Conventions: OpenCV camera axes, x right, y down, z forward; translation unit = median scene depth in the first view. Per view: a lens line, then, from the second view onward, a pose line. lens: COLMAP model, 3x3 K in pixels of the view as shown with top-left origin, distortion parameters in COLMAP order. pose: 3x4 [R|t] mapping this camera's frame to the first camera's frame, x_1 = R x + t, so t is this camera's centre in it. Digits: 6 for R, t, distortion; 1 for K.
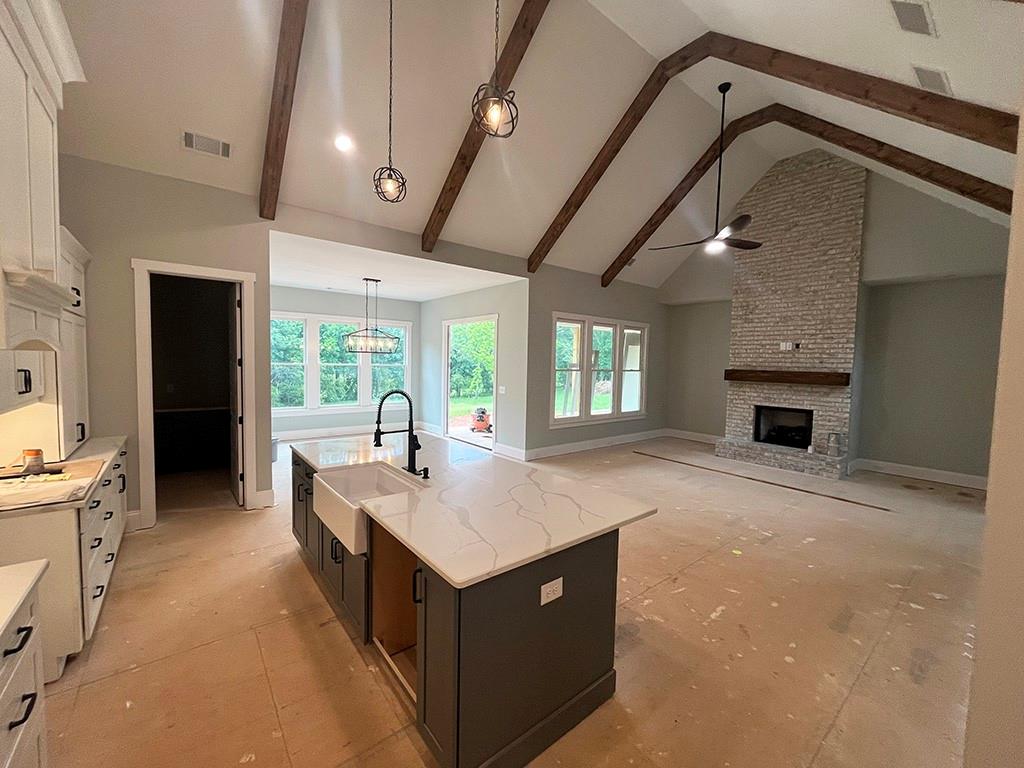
lens RADIAL K [[414.9, 0, 510.8], [0, 414.9, 389.2], [0, 0, 1]] dist [-0.001295, -0.000203]
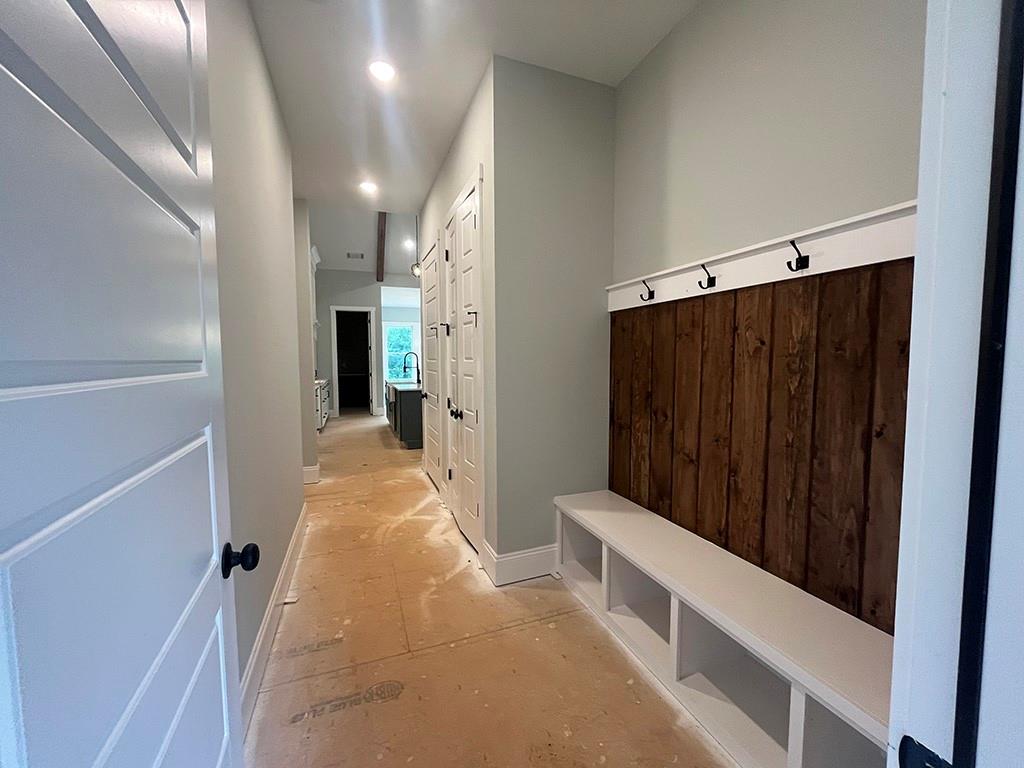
lens RADIAL K [[414.9, 0, 510.0], [0, 414.9, 385.3], [0, 0, 1]] dist [-0.001295, -0.000203]
pose [[0.951218, -0.009245, -0.308382, 0.773769], [0.009303, 0.999956, -0.001283, 0.150365], [0.308380, -0.001648, 0.951262, -0.915412]]
